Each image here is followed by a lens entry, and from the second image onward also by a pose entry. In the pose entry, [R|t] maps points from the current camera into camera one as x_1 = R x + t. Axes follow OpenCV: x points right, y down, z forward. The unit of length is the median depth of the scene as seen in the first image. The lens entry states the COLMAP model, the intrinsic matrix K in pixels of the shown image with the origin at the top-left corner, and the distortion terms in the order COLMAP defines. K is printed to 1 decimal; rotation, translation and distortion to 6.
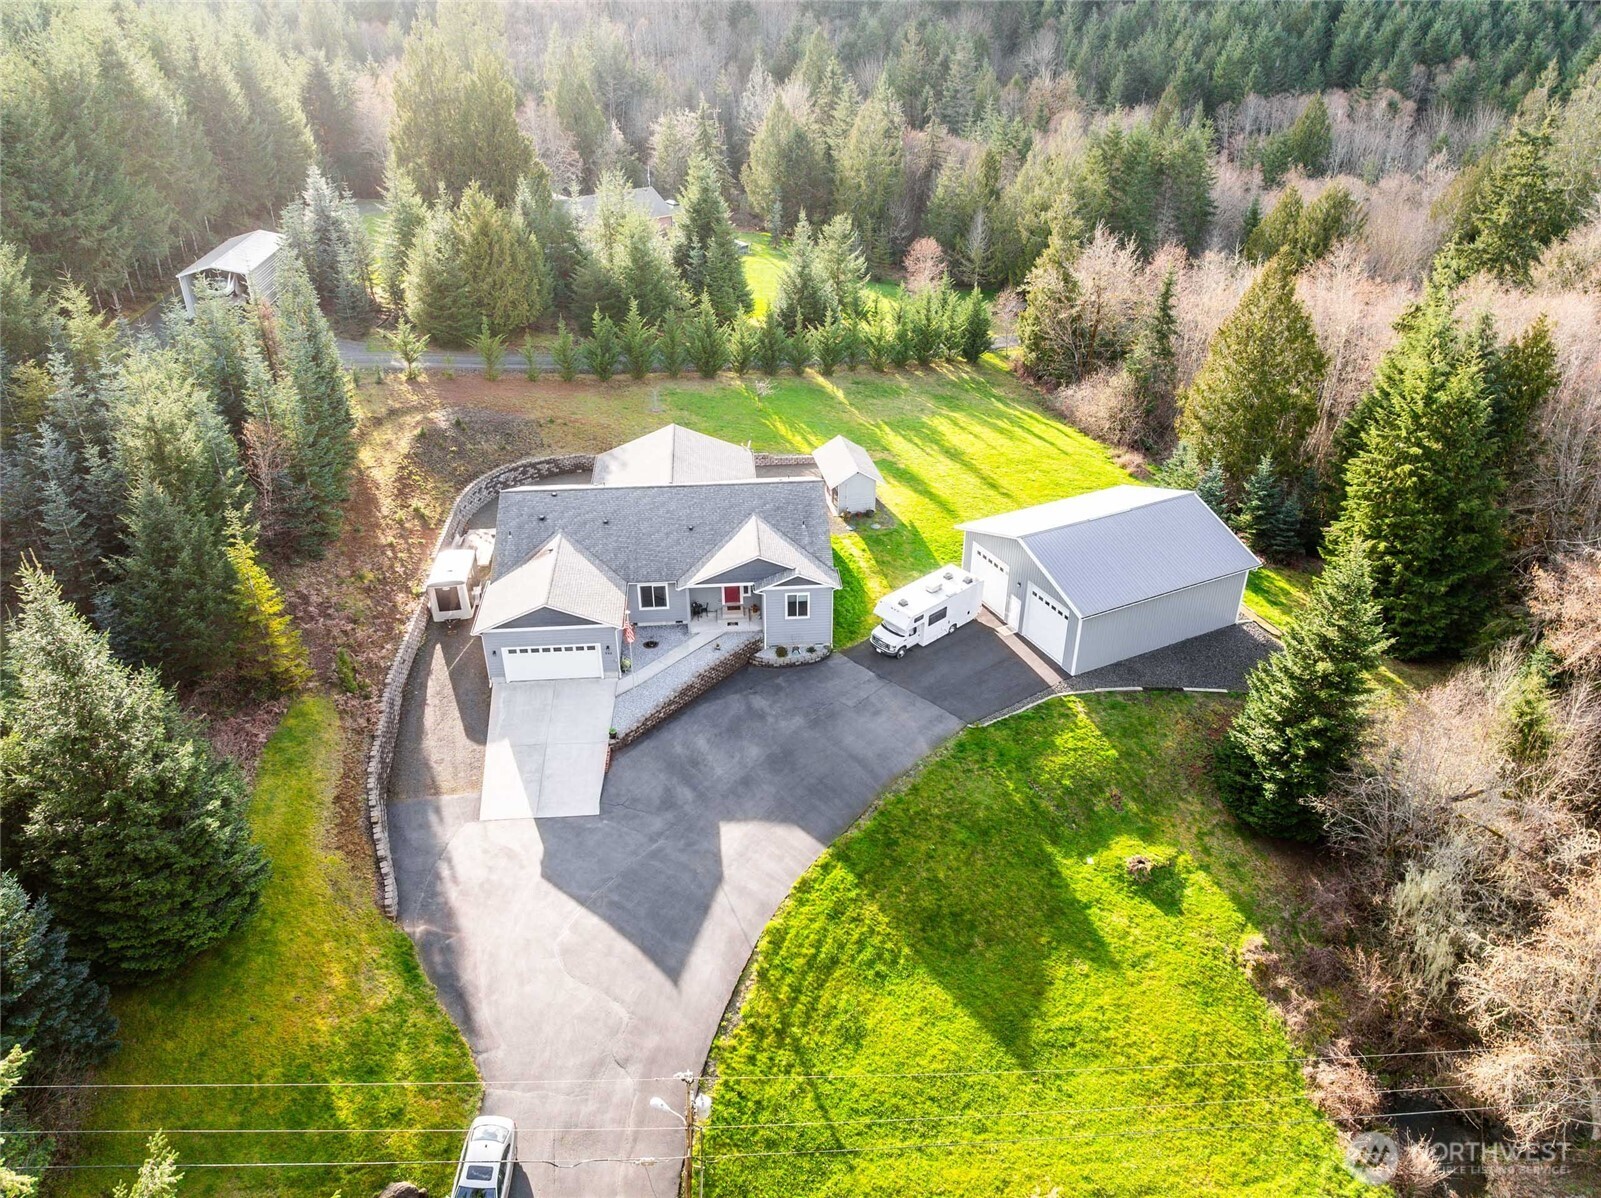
lens RADIAL K [[1135.2, 0, 800.5], [0, 1135.2, 599.0], [0, 0, 1]] dist [-0.033523, -0.000971]
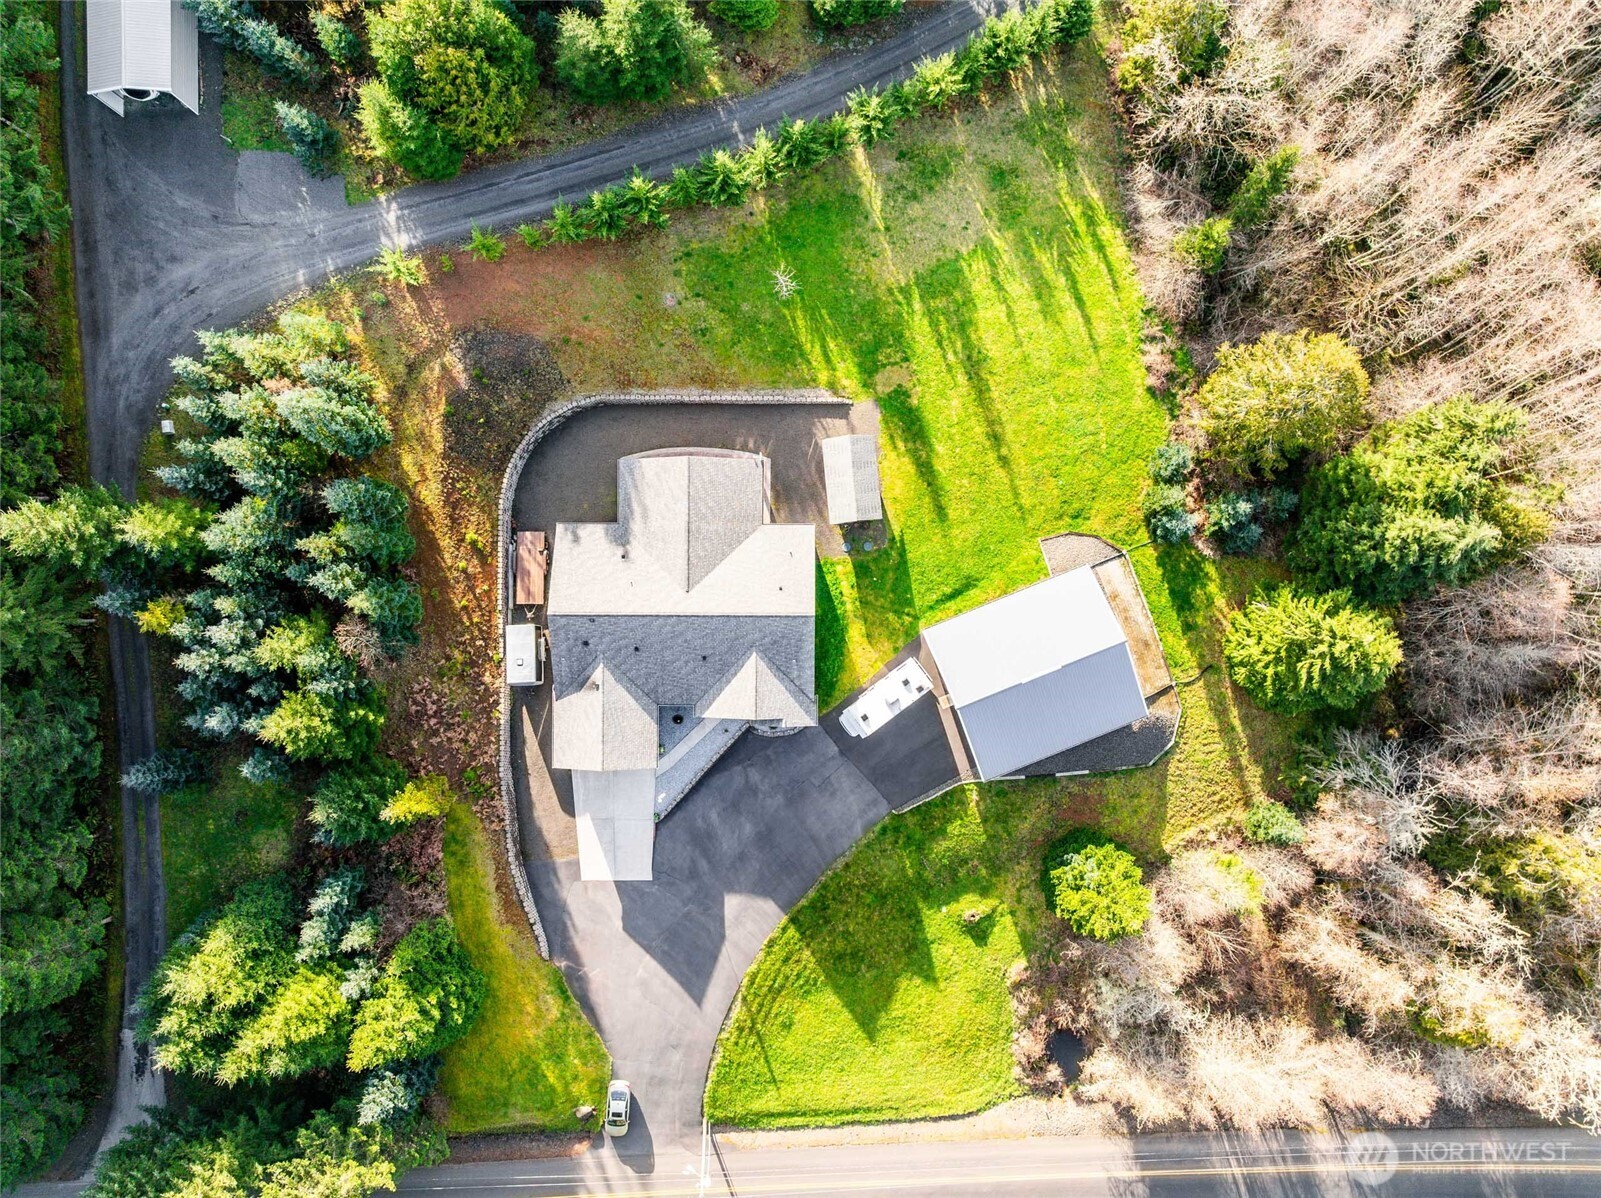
lens RADIAL K [[1135.2, 0, 800.5], [0, 1135.2, 599.0], [0, 0, 1]] dist [-0.033523, -0.000971]
pose [[0.996233, 0.086226, -0.009182, 0.017417], [-0.036249, 0.510308, 0.859228, -1.353744], [0.078773, -0.855658, 0.511511, 0.483687]]
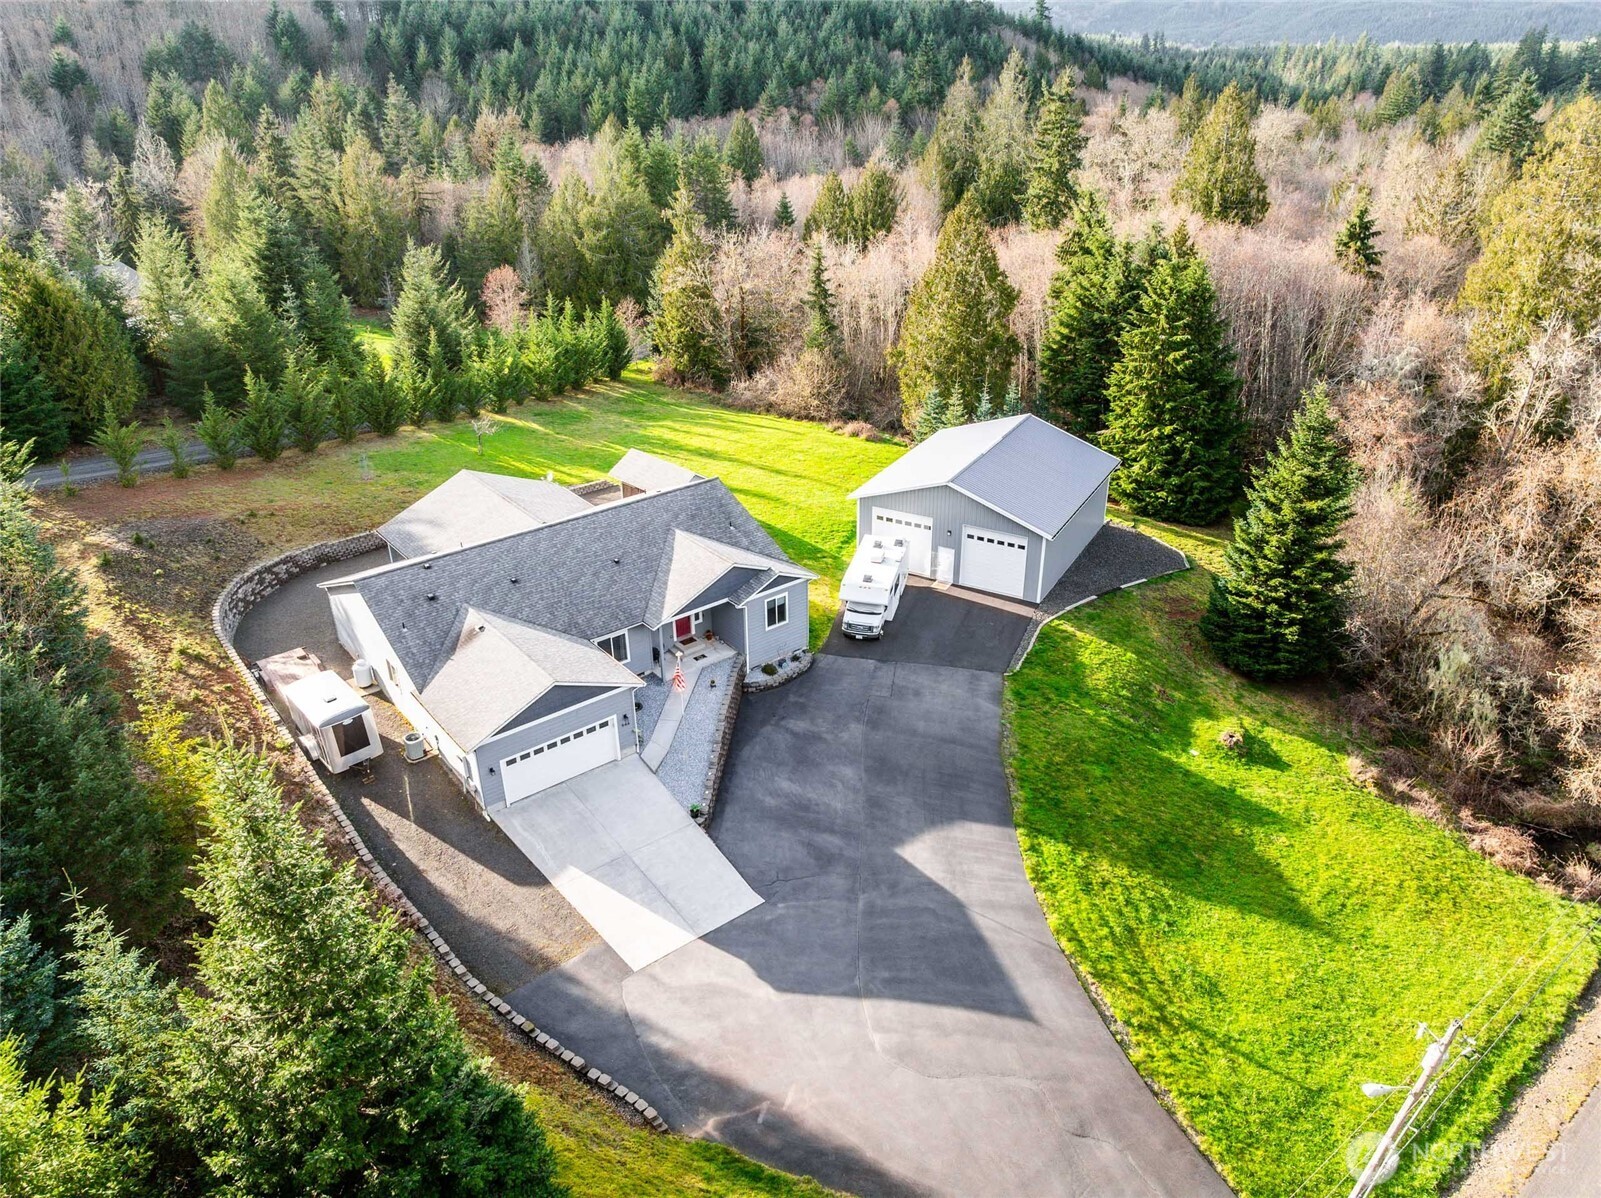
lens RADIAL K [[1135.2, 0, 800.5], [0, 1135.2, 599.0], [0, 0, 1]] dist [-0.033523, -0.000971]
pose [[0.832834, -0.261579, 0.487815, -0.449625], [0.290277, 0.956783, 0.017469, -0.014152], [-0.471303, 0.127053, 0.872772, 0.262170]]
